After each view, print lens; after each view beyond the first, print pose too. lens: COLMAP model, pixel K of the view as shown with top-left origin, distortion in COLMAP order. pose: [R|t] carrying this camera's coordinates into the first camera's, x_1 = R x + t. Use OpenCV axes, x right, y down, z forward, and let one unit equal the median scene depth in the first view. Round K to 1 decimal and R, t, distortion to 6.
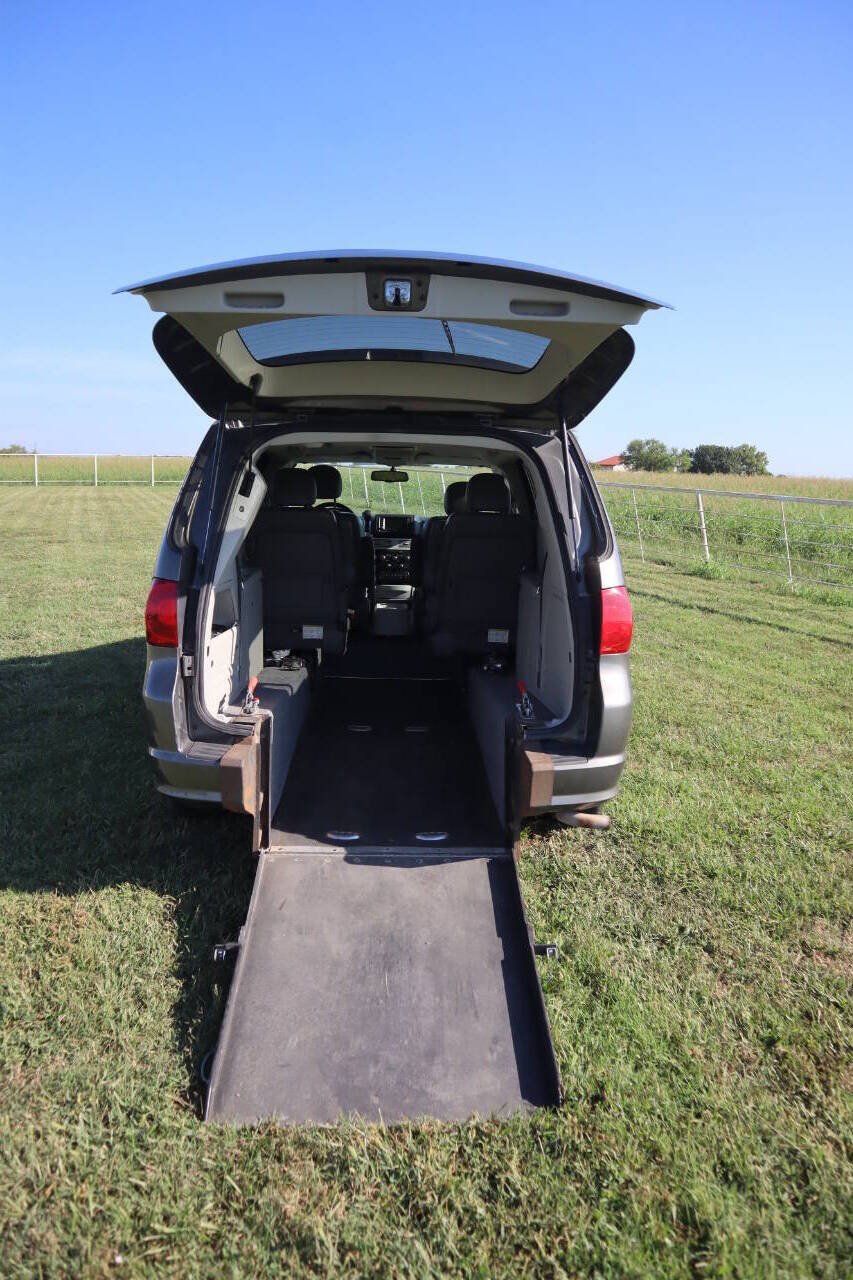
lens RADIAL K [[1804.1, 0, 426.5], [0, 1804.1, 640.0], [0, 0, 1]] dist [0.050452, 0.234861]
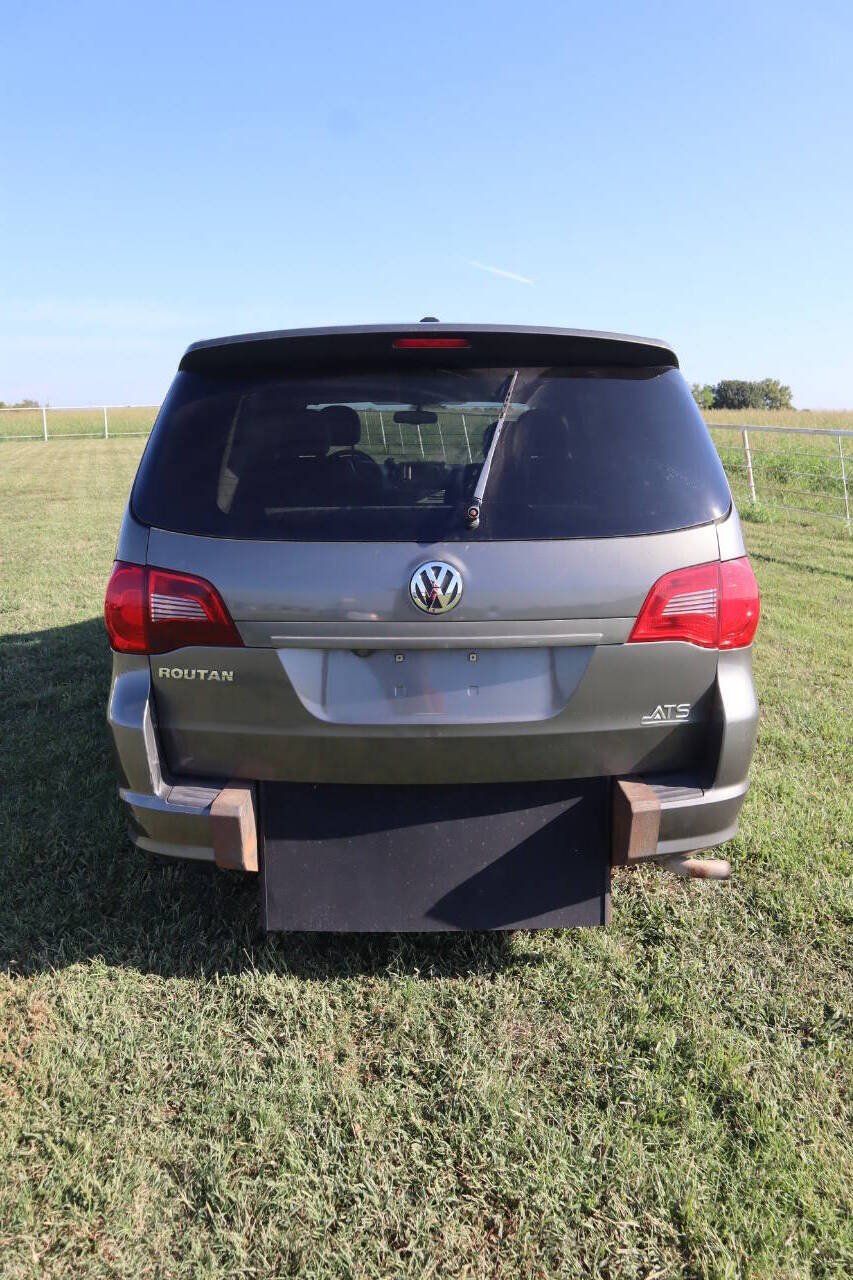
lens RADIAL K [[1155.0, 0, 383.8], [0, 1155.0, 637.8], [0, 0, 1]] dist [-0.070642, 0.129233]
pose [[0.999493, -0.022608, -0.022408, -0.026762], [0.024553, 0.995576, 0.090692, -0.038022], [0.020259, -0.091196, 0.995627, 0.465633]]
